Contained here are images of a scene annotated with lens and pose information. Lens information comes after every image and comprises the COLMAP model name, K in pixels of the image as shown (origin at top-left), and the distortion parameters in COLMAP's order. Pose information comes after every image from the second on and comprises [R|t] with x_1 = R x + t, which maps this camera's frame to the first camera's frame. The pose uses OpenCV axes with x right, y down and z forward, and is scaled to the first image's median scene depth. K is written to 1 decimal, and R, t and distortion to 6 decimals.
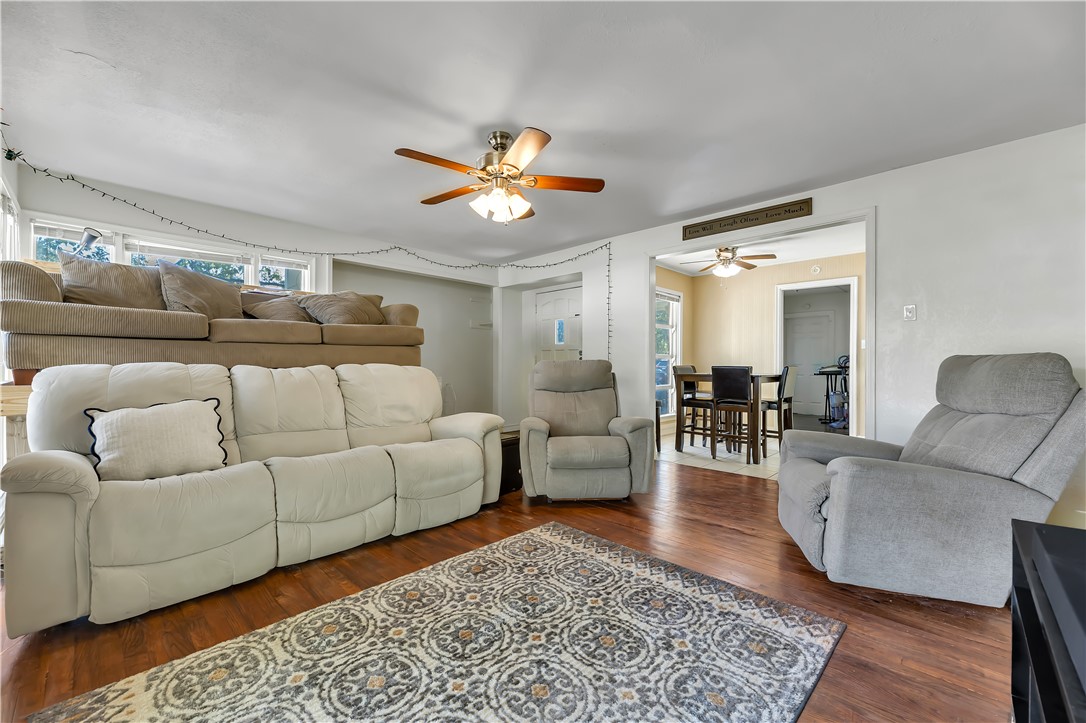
lens RADIAL K [[460.1, 0, 543.0], [0, 460.1, 361.5], [0, 0, 1]] dist [0.000920, 0.000048]
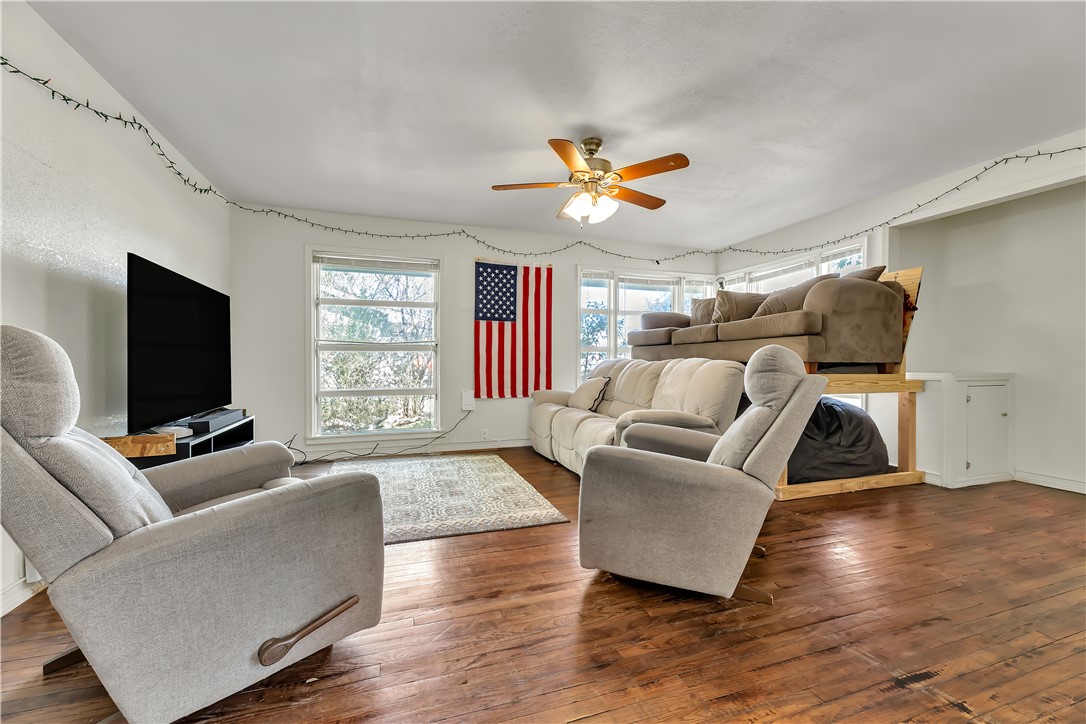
lens RADIAL K [[460.1, 0, 543.0], [0, 460.1, 362.0], [0, 0, 1]] dist [0.000920, 0.000048]
pose [[-0.482186, -0.001601, -0.876067, 1.076384], [0.004734, 0.999979, -0.004433, 0.024407], [0.876056, -0.006285, -0.482168, 1.710970]]
